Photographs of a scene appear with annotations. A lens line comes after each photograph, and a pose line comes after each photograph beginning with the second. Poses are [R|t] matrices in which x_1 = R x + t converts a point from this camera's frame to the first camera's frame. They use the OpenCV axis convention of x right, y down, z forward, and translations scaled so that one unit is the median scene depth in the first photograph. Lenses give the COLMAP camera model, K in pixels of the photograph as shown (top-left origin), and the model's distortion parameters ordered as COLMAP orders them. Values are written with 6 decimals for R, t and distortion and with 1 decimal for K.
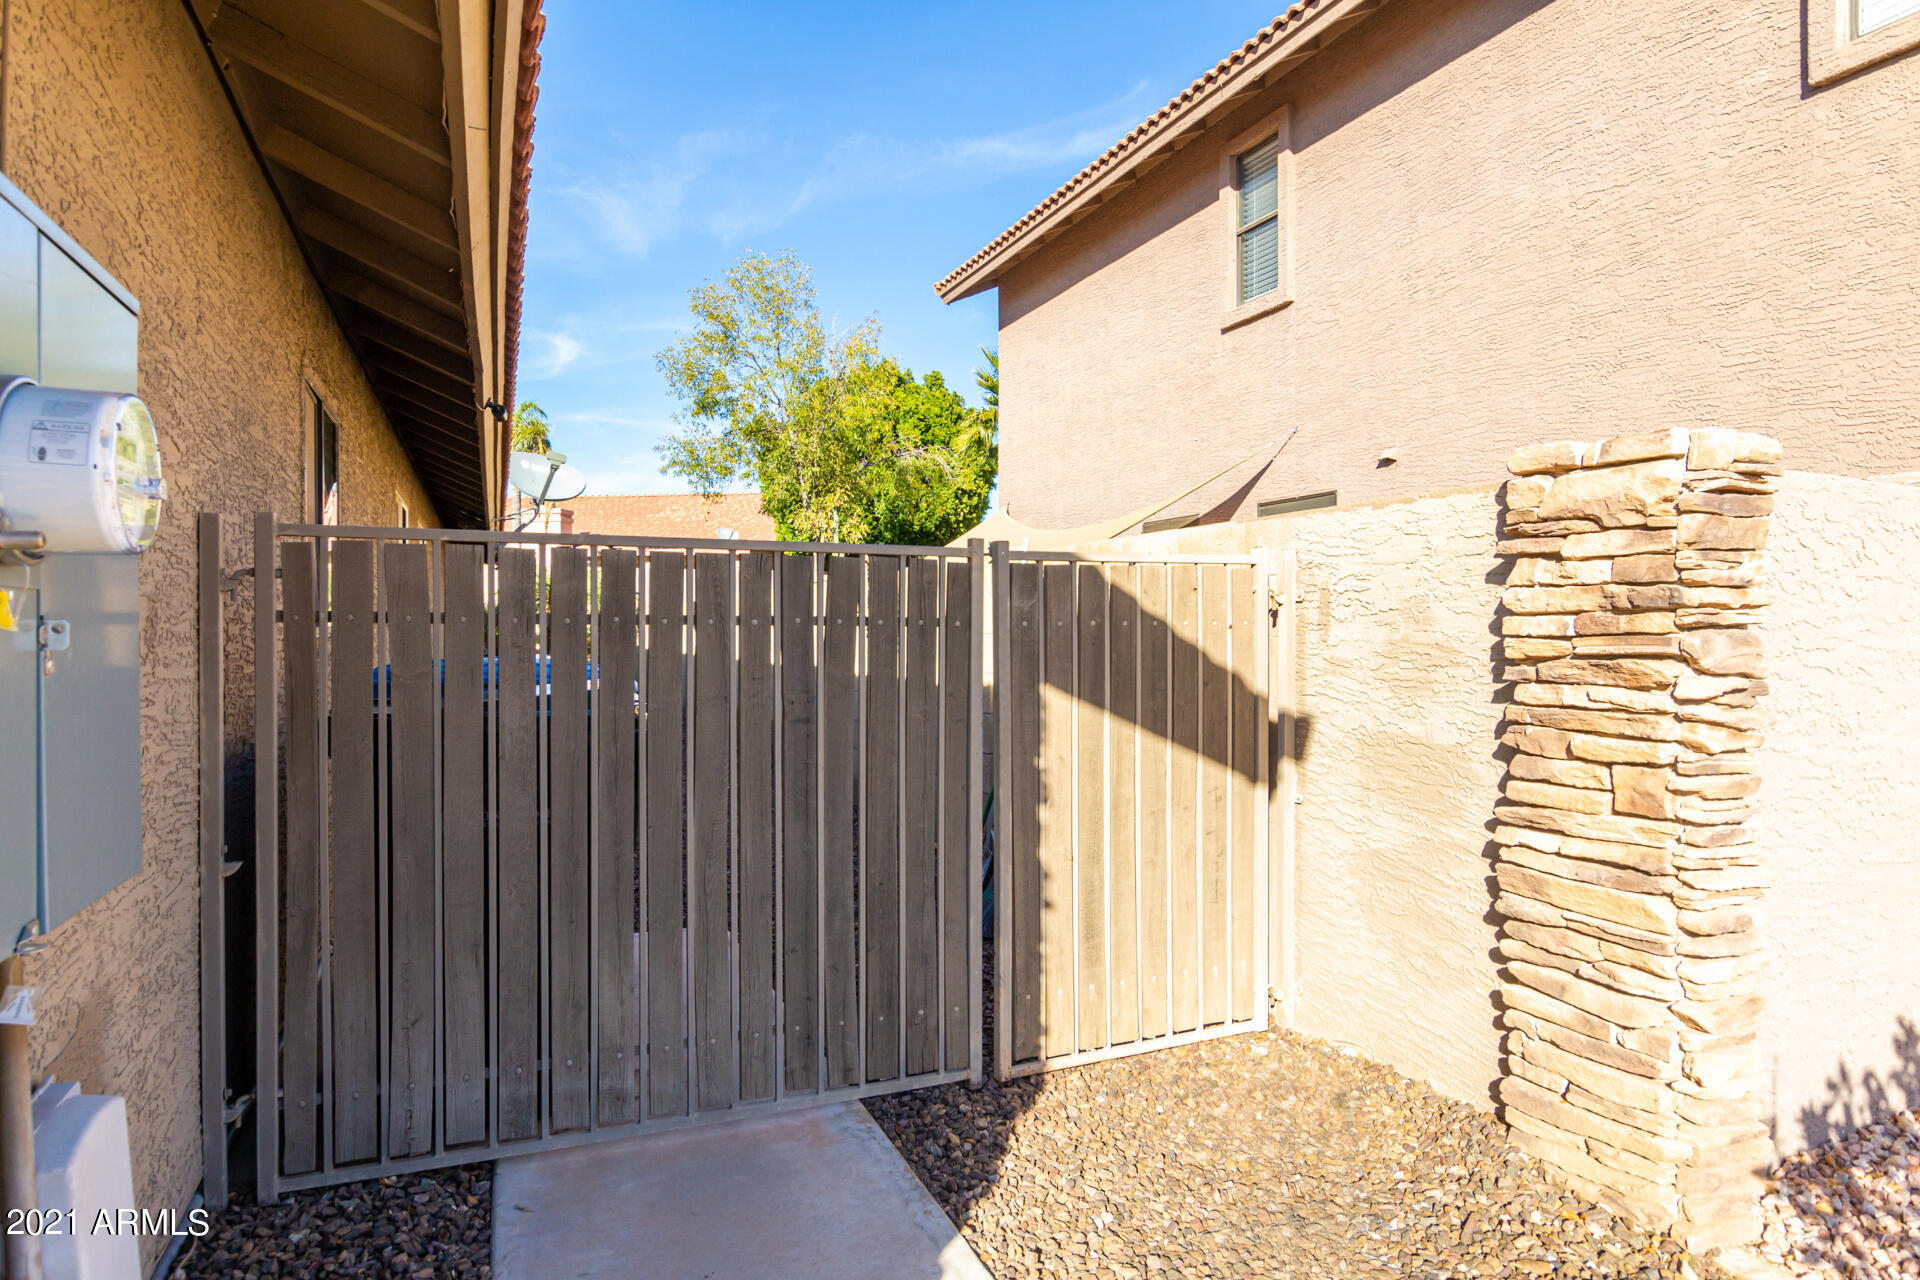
lens RADIAL K [[1121.4, 0, 950.2], [0, 1121.4, 632.9], [0, 0, 1]] dist [0.002920, -0.001670]
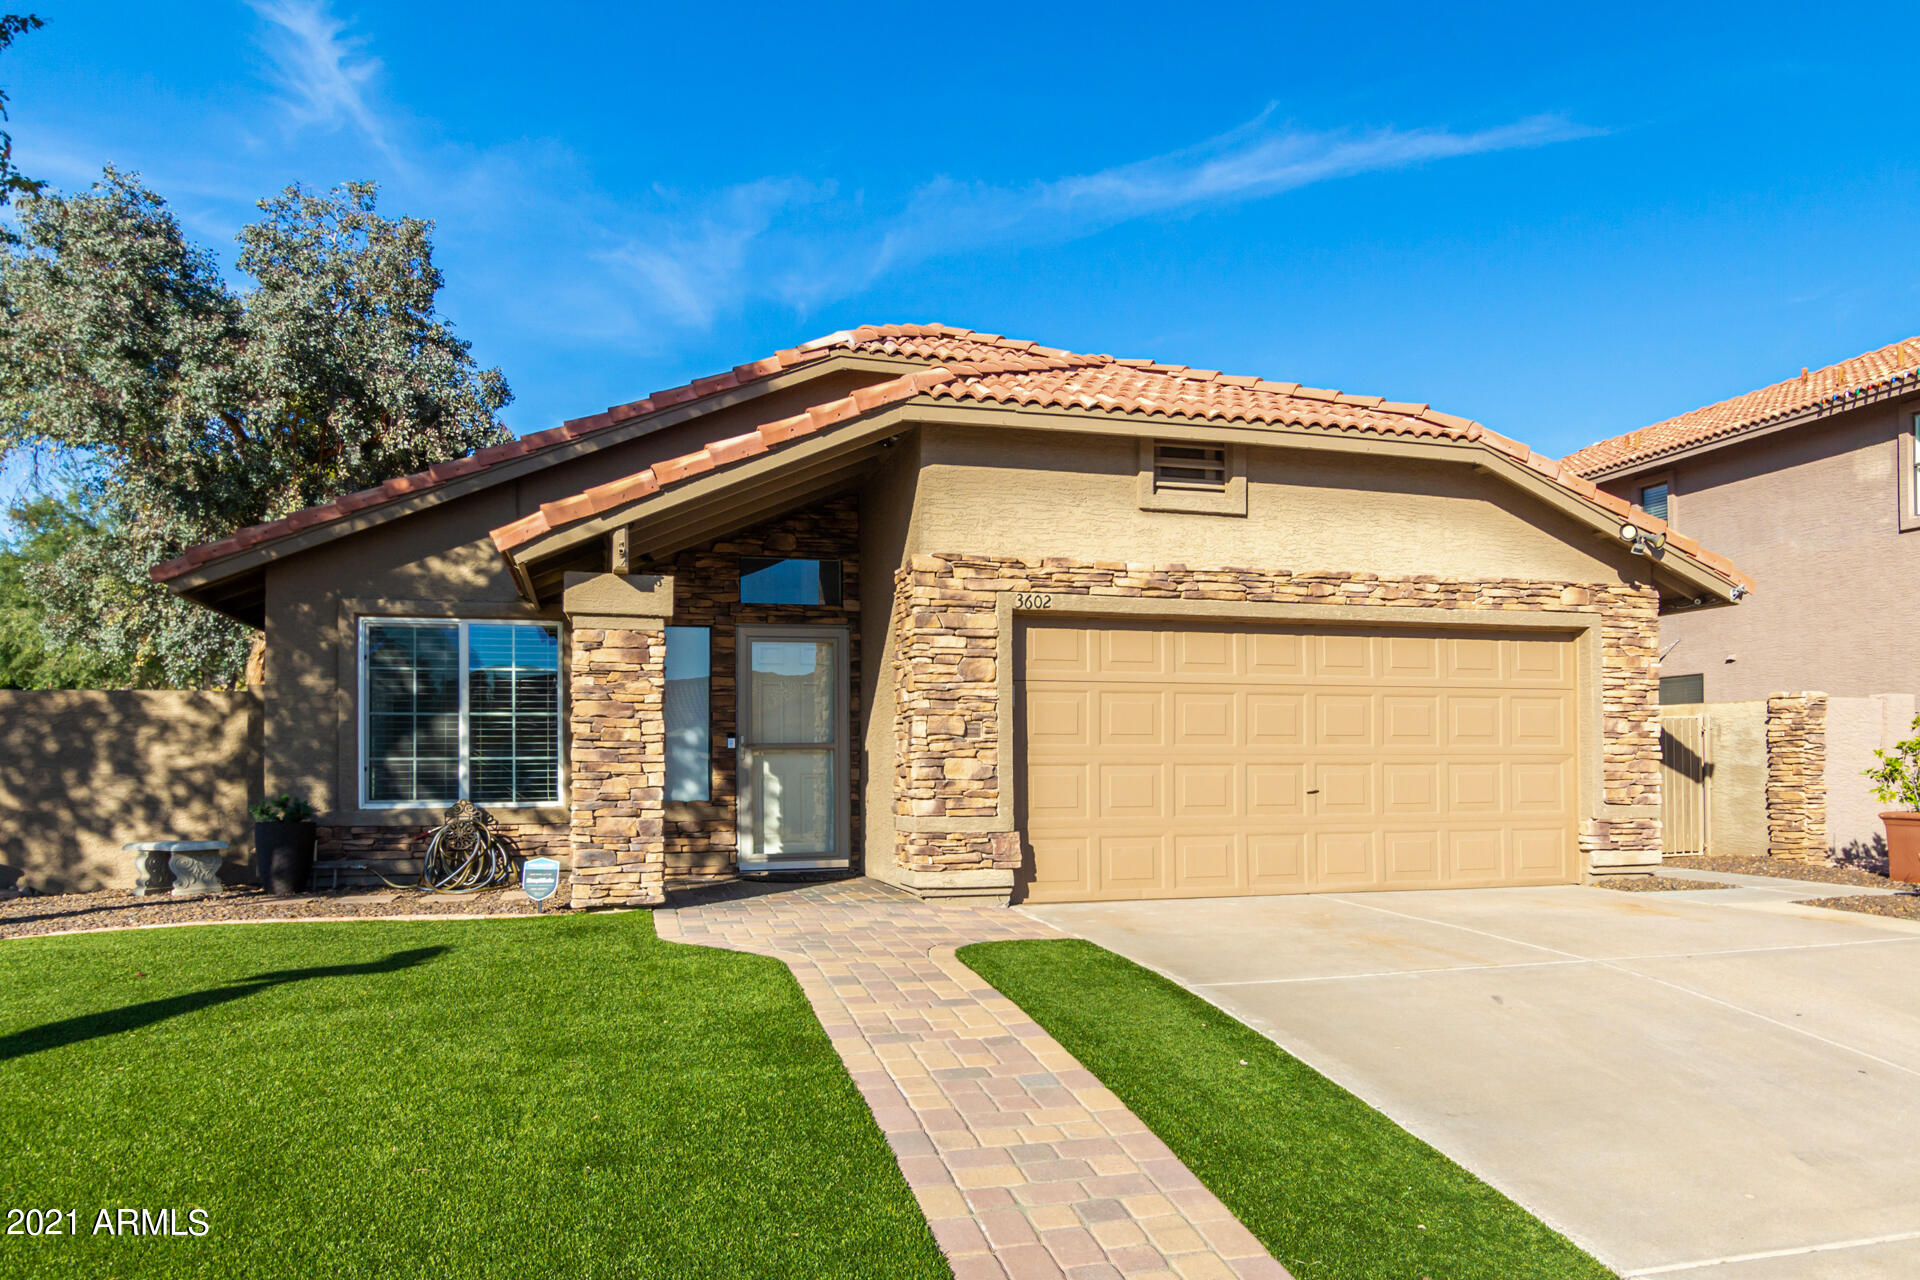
lens RADIAL K [[1375.5, 0, 1030.3], [0, 1375.5, 765.4], [0, 0, 1]] dist [0.003945, -0.006730]
pose [[0.996332, -0.007852, -0.085209, -0.996869], [0.007071, 0.999930, -0.009473, 0.075915], [0.085278, 0.008835, 0.996318, -2.390645]]
